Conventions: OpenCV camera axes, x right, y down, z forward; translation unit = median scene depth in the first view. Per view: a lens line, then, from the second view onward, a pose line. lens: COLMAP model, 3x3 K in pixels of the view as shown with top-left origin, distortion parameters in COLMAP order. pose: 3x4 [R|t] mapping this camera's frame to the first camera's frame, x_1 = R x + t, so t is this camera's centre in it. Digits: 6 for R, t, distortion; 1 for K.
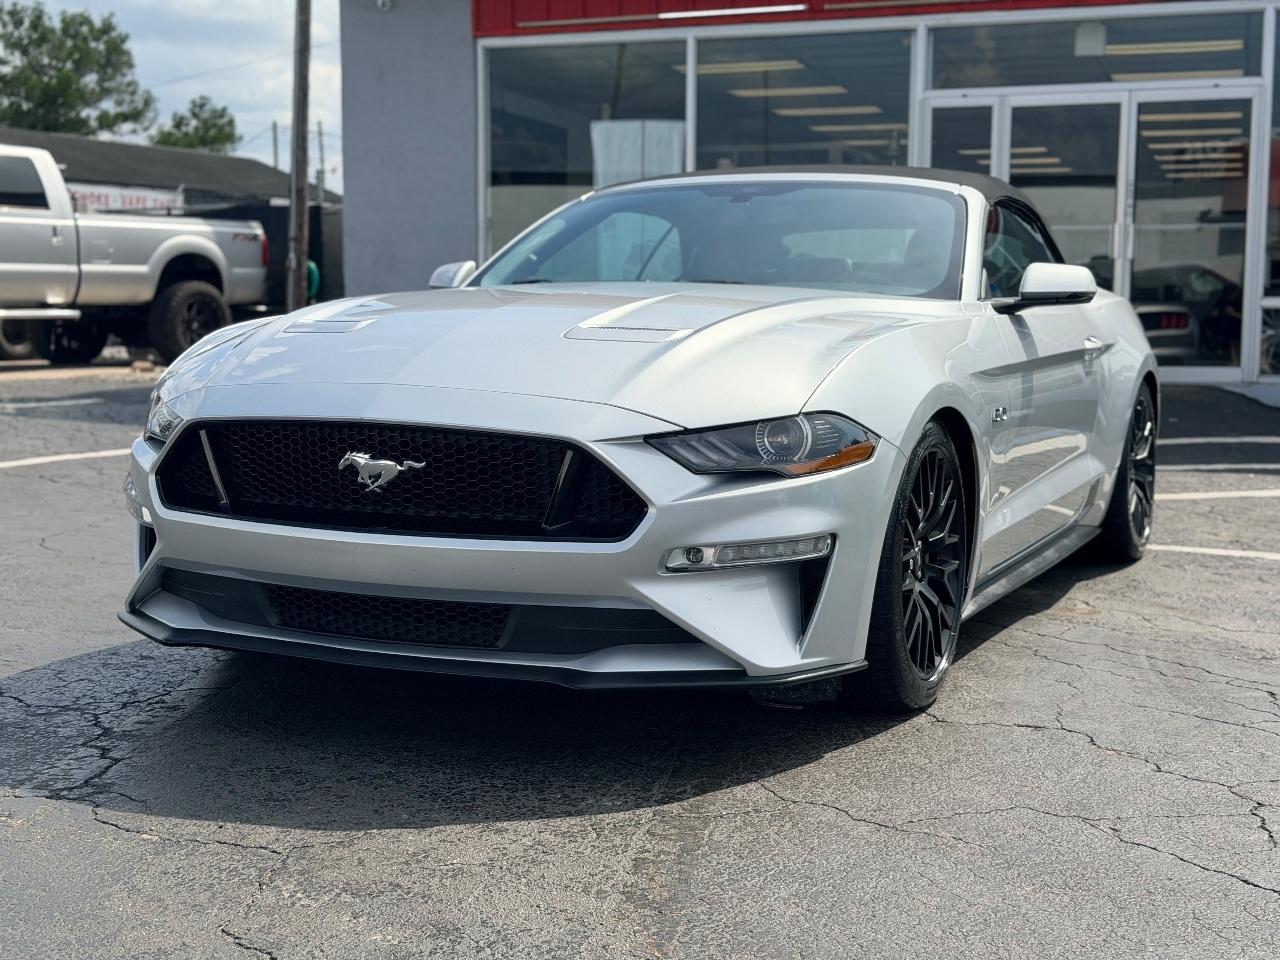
lens RADIAL K [[1724.0, 0, 640.0], [0, 1724.0, 480.0], [0, 0, 1]] dist [0.336779, -1.340639]
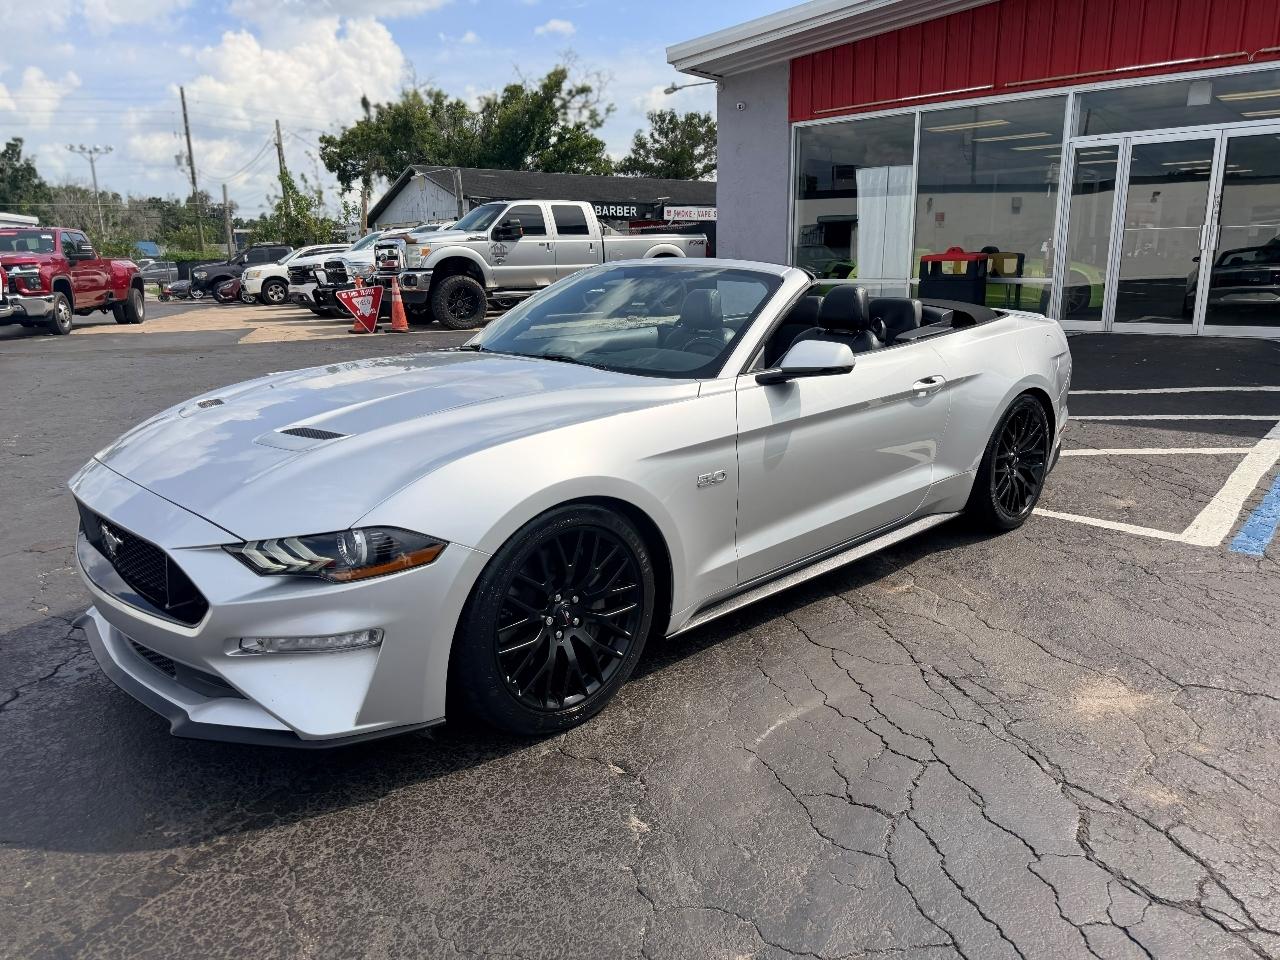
lens RADIAL K [[894.1, 0, 620.9], [0, 894.1, 477.3], [0, 0, 1]] dist [0.006351, -0.010935]
pose [[0.921793, 0.063267, -0.382484, 0.123115], [-0.009771, 0.990072, 0.140221, -0.040068], [0.387558, -0.125518, 0.913260, 0.126361]]
